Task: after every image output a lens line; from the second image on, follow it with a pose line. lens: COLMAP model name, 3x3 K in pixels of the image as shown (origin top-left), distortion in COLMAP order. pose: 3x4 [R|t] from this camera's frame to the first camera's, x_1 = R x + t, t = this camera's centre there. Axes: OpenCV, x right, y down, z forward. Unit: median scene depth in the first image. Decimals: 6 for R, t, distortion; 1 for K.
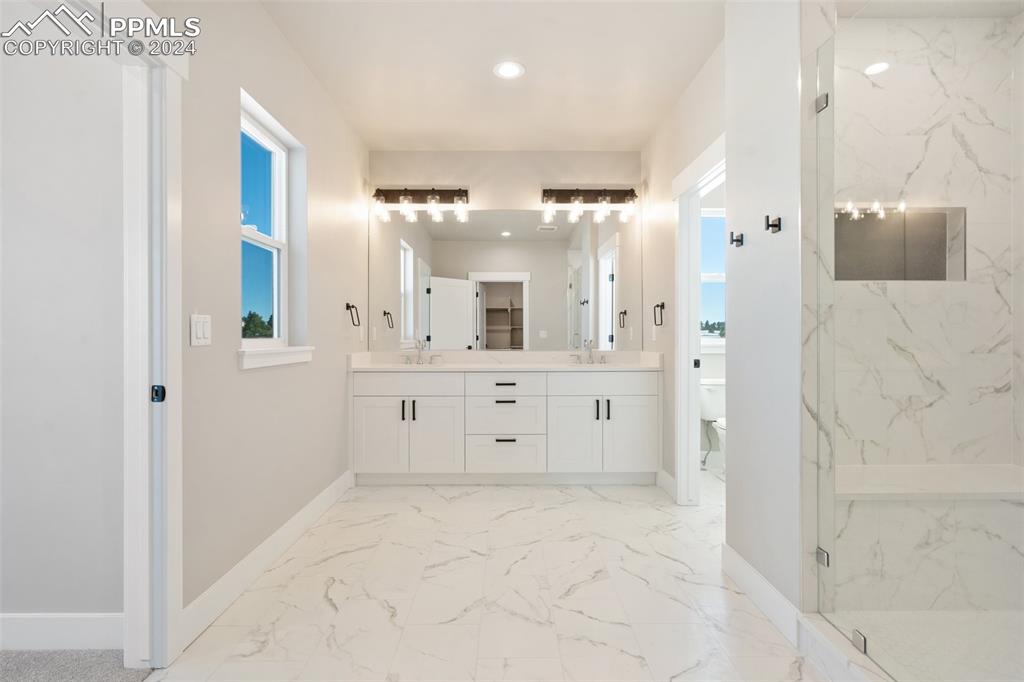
lens RADIAL K [[504.5, 0, 510.2], [0, 504.5, 334.5], [0, 0, 1]] dist [0.004494, 0.000339]
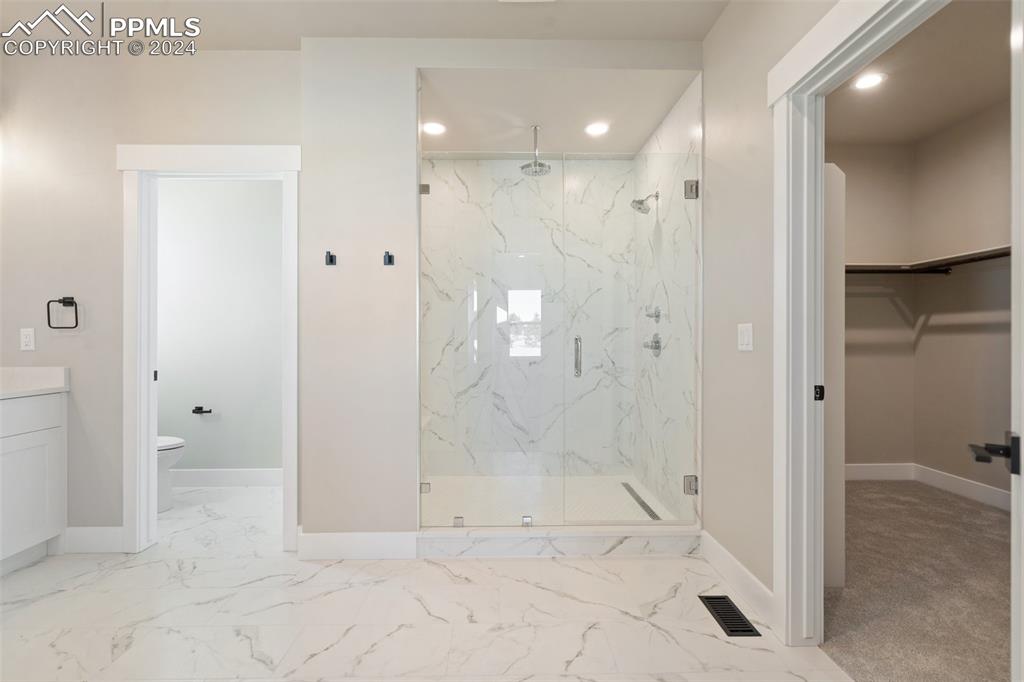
lens RADIAL K [[468.1, 0, 519.6], [0, 468.1, 337.2], [0, 0, 1]] dist [-0.006604, 0.001849]
pose [[-0.030321, 0.005631, 0.999524, -0.472448], [0.002281, 0.999982, -0.005565, -0.000984], [-0.999538, 0.002111, -0.030333, 0.452520]]
